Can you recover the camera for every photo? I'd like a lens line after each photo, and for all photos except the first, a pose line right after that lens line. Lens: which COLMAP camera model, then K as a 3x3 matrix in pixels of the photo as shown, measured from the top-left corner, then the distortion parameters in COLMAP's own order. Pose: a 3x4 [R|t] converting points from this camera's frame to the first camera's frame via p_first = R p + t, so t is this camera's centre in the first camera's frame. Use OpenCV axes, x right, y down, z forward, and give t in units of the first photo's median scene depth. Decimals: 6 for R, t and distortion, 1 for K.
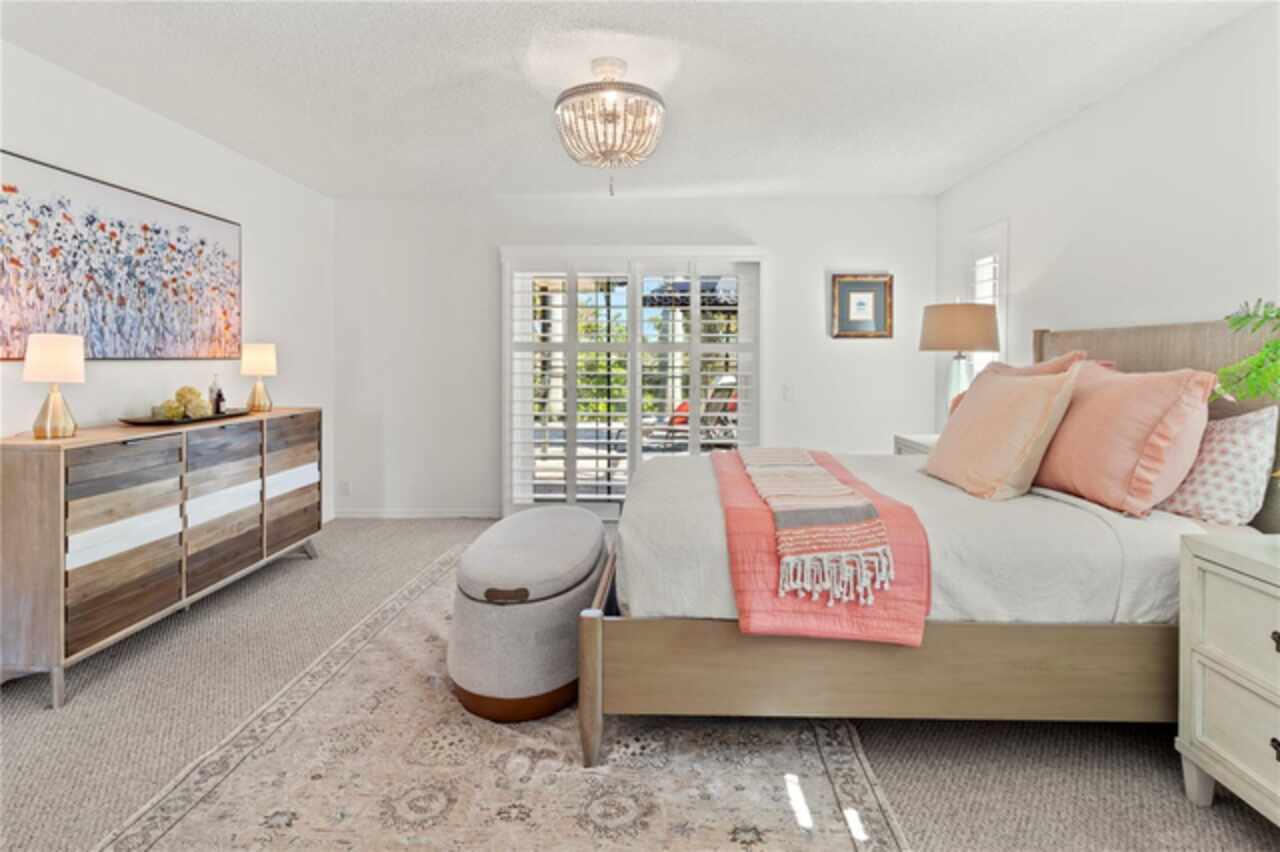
lens RADIAL K [[676.2, 0, 639.2], [0, 676.2, 373.5], [0, 0, 1]] dist [-0.001811, -0.000112]
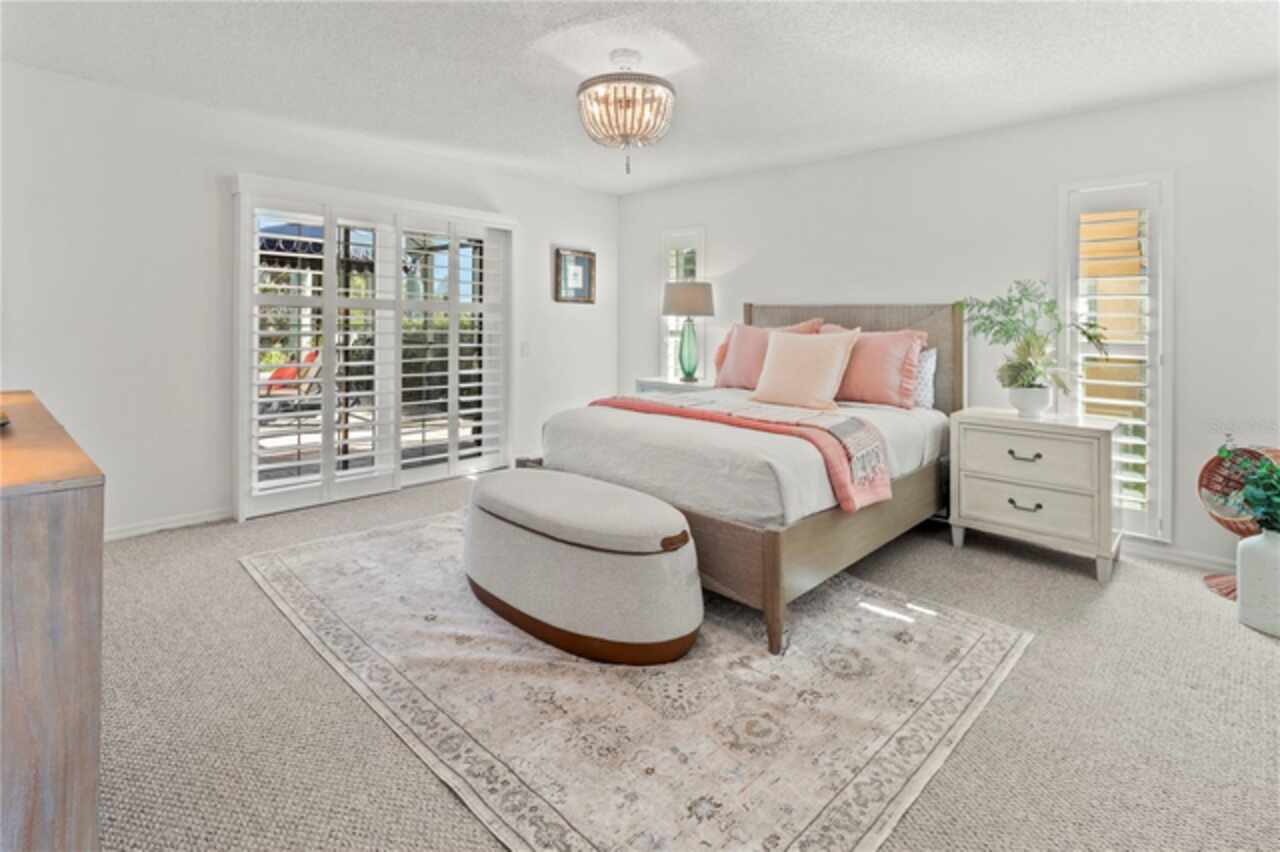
lens RADIAL K [[623.8, 0, 641.2], [0, 623.8, 320.3], [0, 0, 1]] dist [0.001386, 0.000238]
pose [[0.672564, 0.009209, 0.739981, -0.969320], [0.003296, 0.999875, -0.015439, -0.007471], [-0.740031, 0.012823, 0.672450, 0.365069]]
